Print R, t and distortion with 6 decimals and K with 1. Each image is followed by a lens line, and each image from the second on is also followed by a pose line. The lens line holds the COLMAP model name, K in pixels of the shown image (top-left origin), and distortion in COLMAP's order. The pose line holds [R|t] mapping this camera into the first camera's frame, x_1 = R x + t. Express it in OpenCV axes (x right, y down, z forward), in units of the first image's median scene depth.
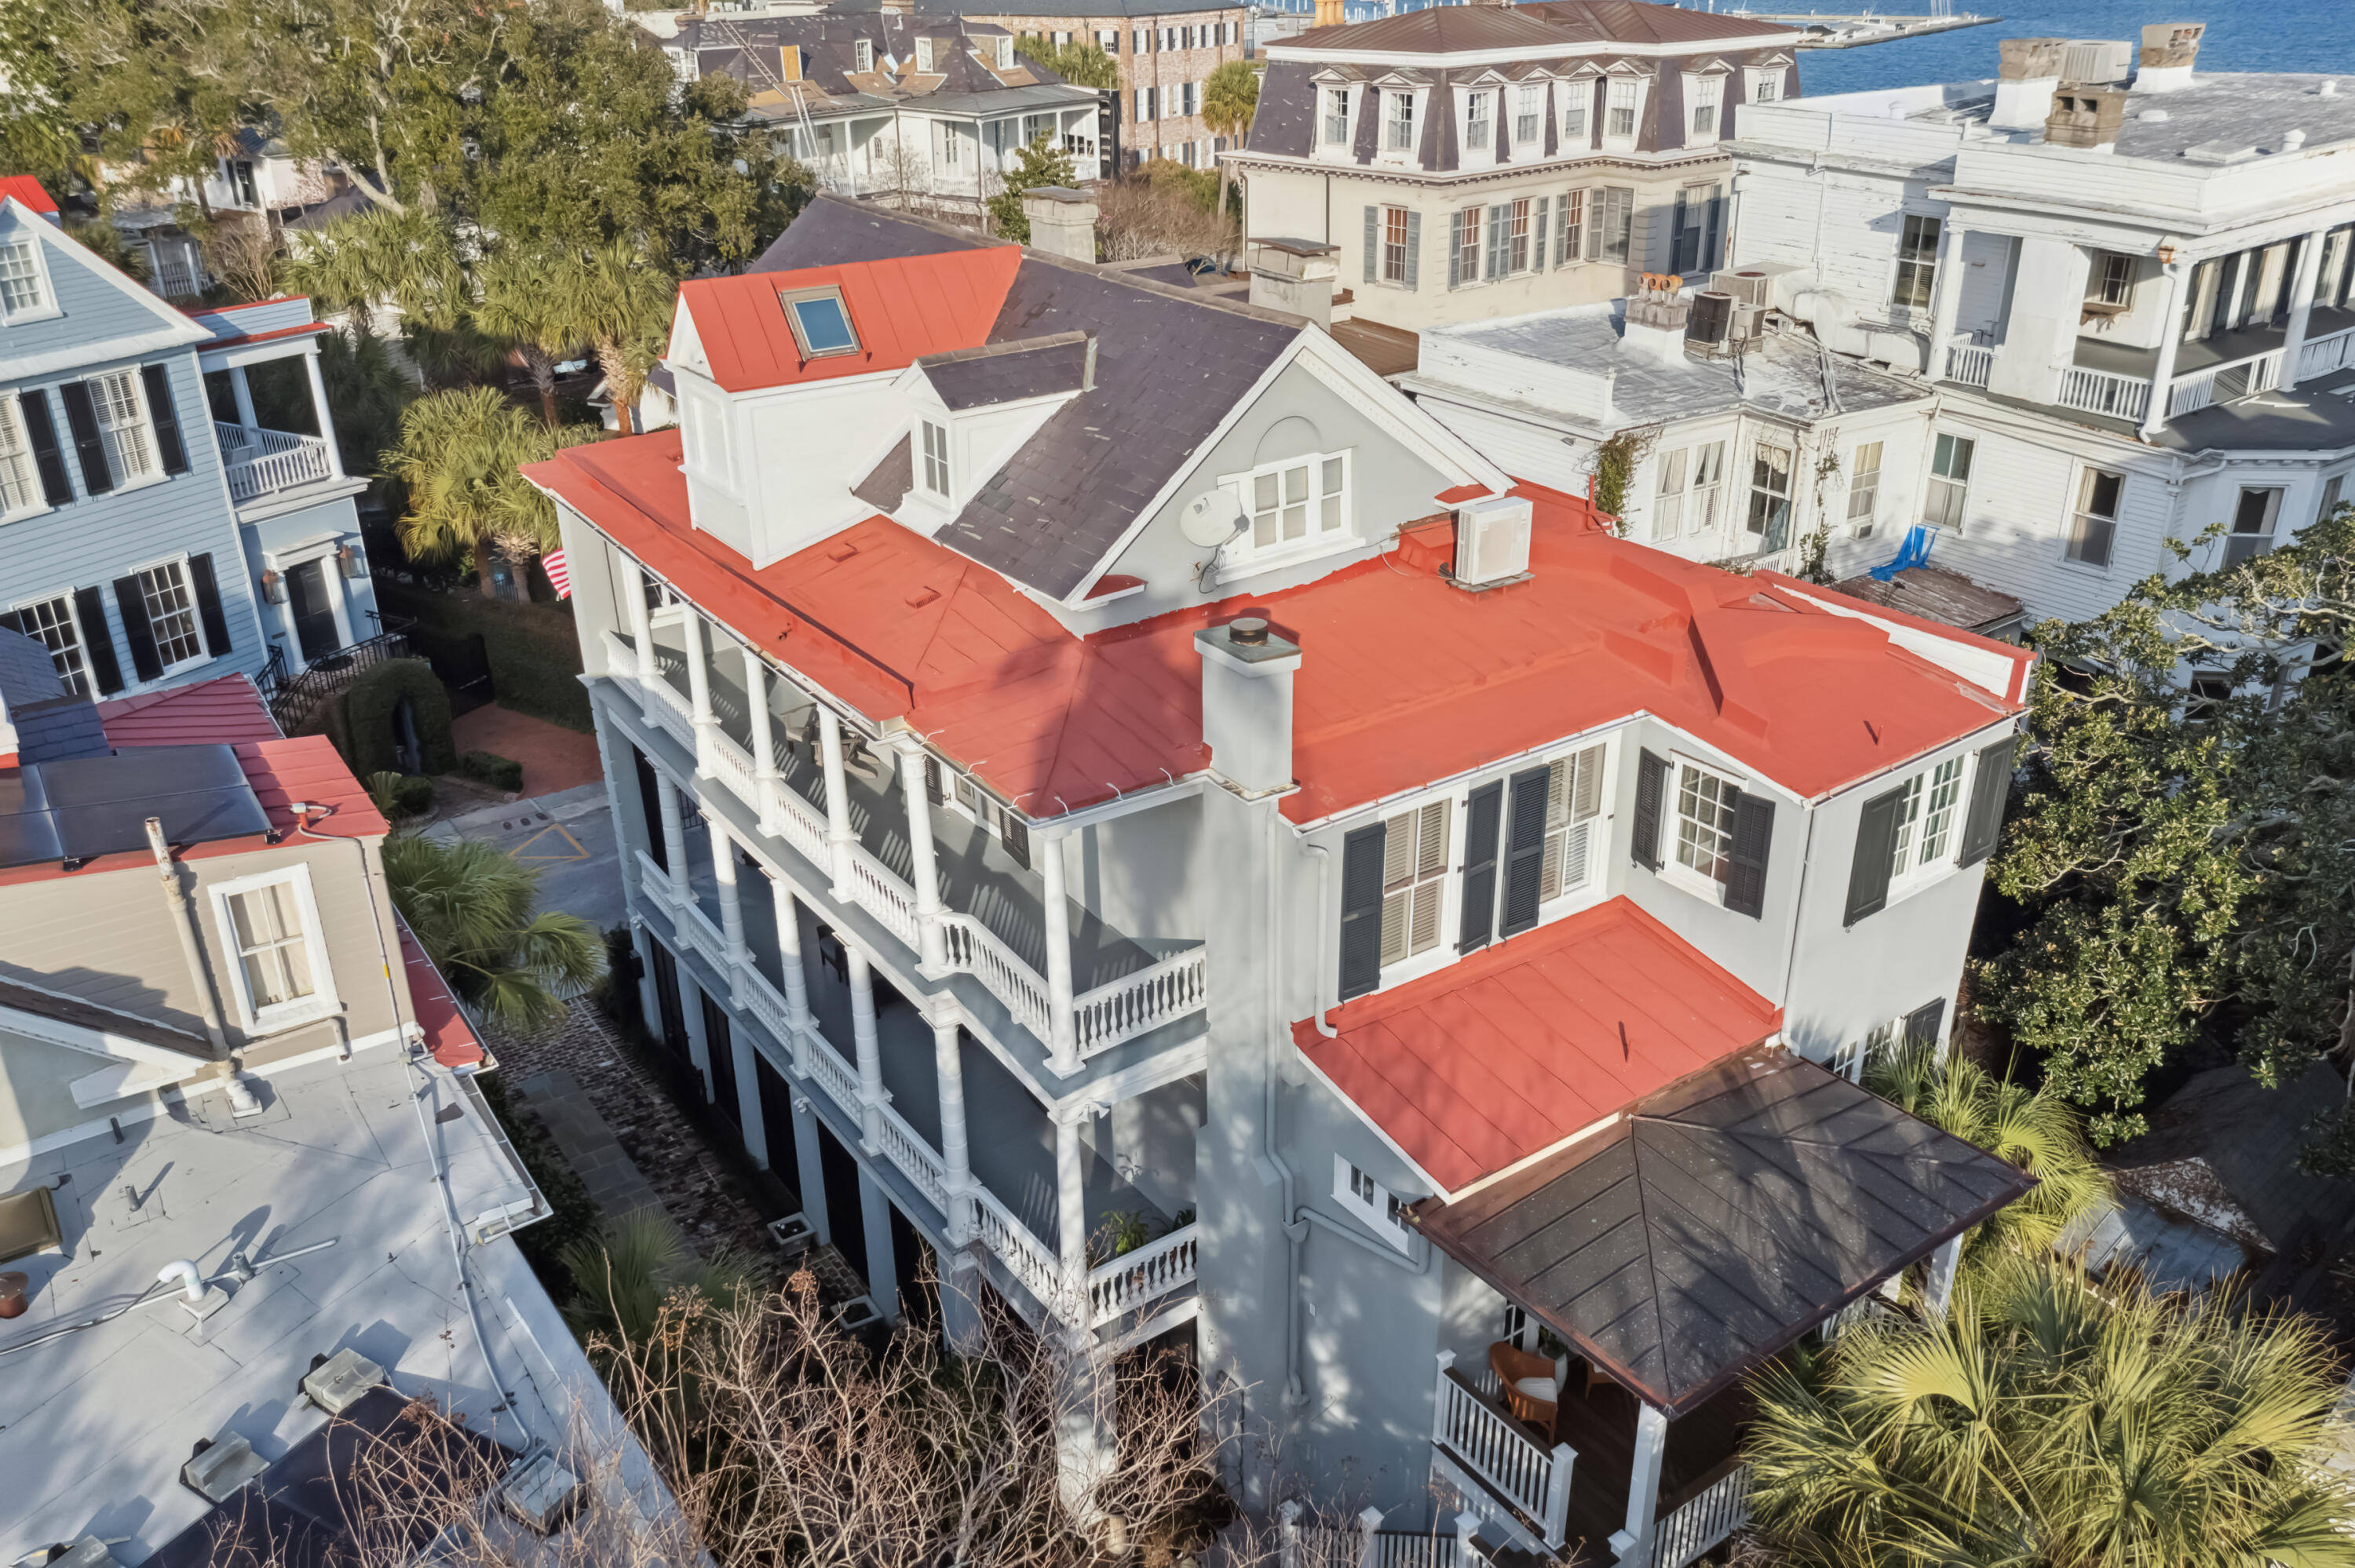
lens RADIAL K [[1880.5, 0, 1179.1], [0, 1880.5, 783.7], [0, 0, 1]] dist [-0.032885, 0.005821]
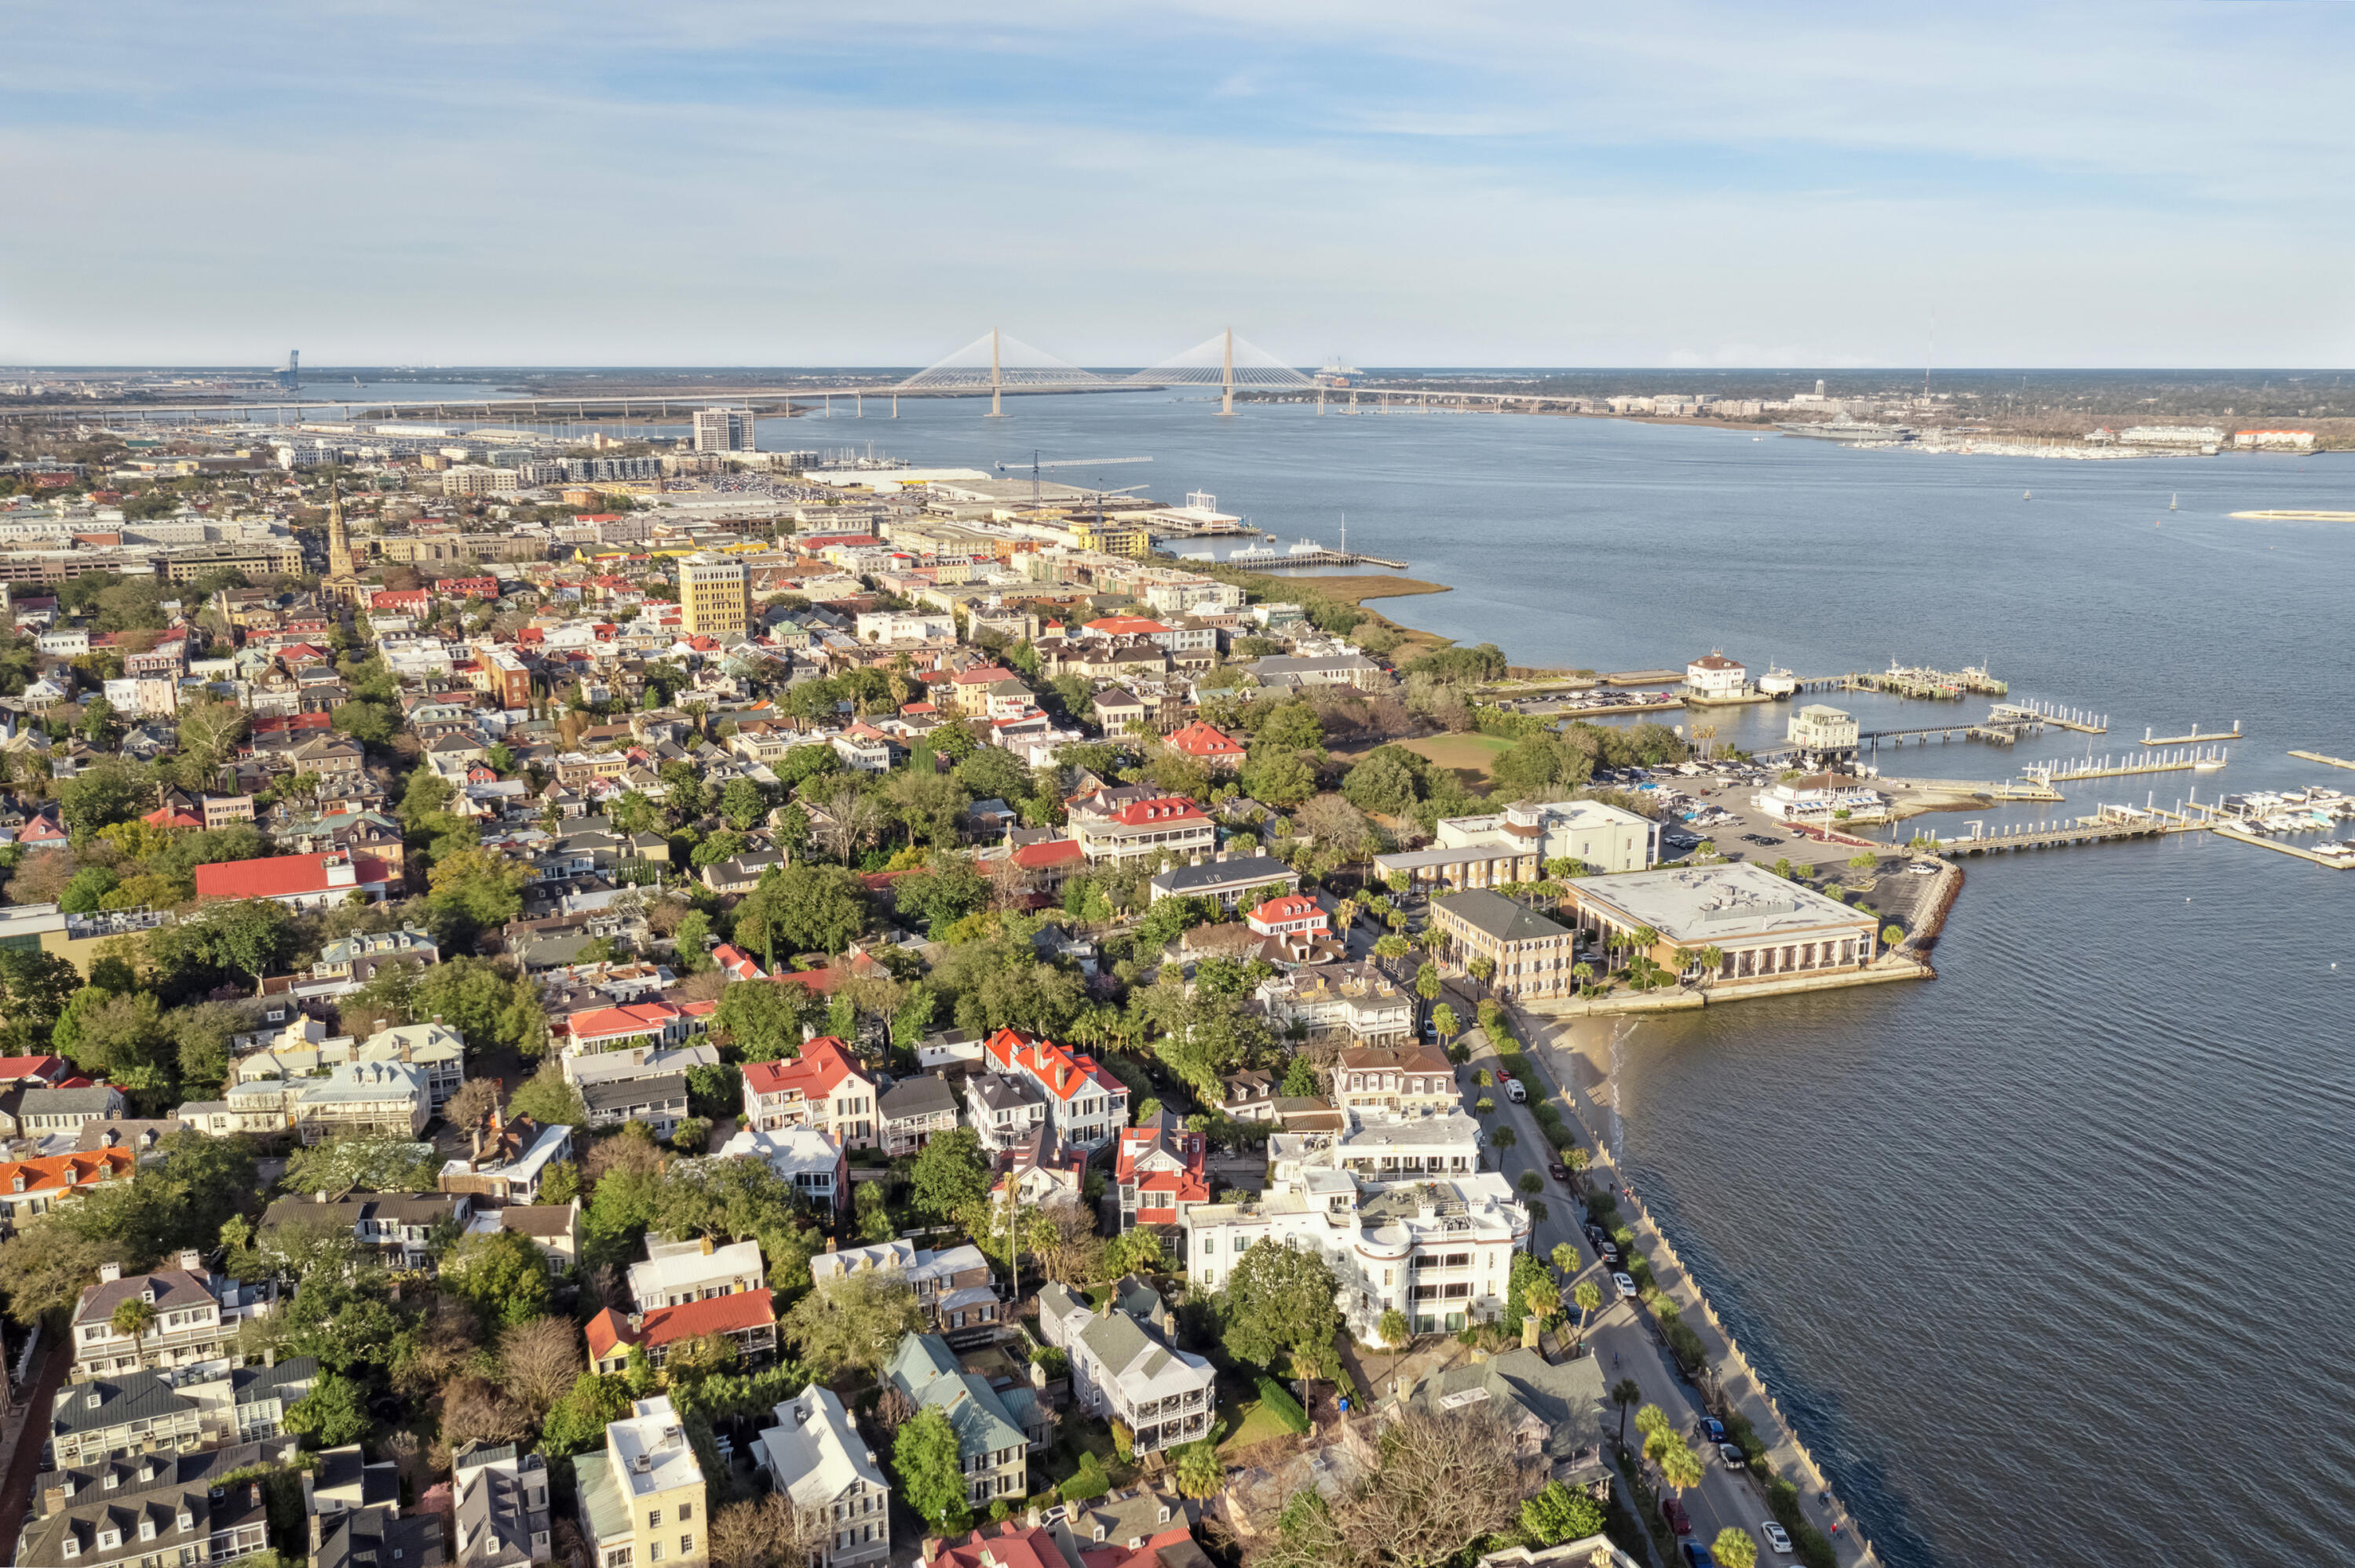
lens RADIAL K [[1880.5, 0, 1178.6], [0, 1880.5, 783.8], [0, 0, 1]] dist [-0.032885, 0.005821]
pose [[0.815970, 0.142740, -0.560195, 1.065381], [-0.252678, 0.959633, -0.123527, -0.171171], [0.519950, 0.242343, 0.819098, -1.509084]]
